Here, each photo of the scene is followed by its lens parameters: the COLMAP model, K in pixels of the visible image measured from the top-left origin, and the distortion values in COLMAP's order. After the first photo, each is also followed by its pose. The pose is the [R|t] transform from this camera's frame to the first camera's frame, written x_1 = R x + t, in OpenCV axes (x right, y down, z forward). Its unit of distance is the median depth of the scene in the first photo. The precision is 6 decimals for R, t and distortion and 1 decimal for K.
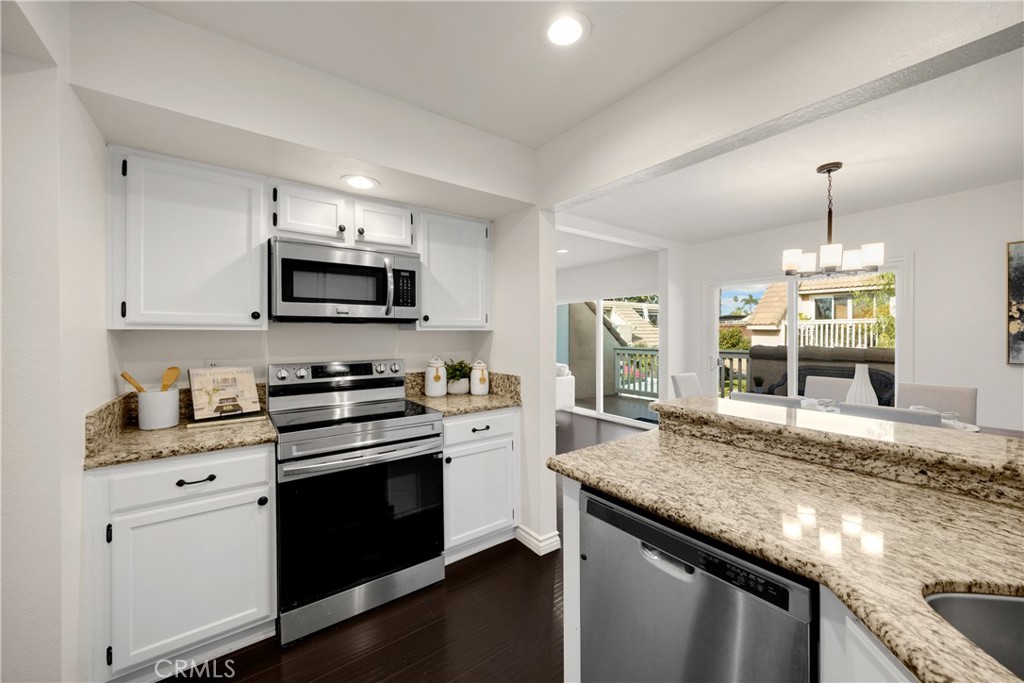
lens RADIAL K [[385.7, 0, 515.2], [0, 385.7, 332.3], [0, 0, 1]] dist [0.000017, 0.000026]
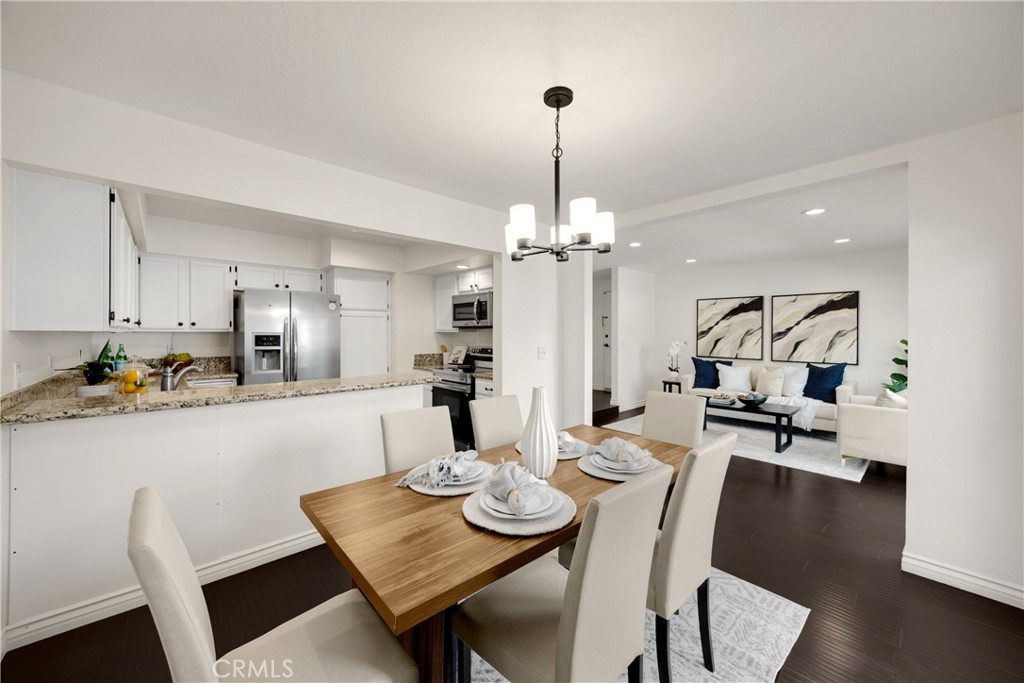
lens RADIAL K [[385.7, 0, 515.2], [0, 385.7, 332.3], [0, 0, 1]] dist [0.000017, 0.000026]
pose [[0.094605, -0.001370, -0.995514, 1.888368], [-0.003856, 0.999991, -0.001742, -0.000539], [0.995507, 0.004003, 0.094599, 1.104503]]
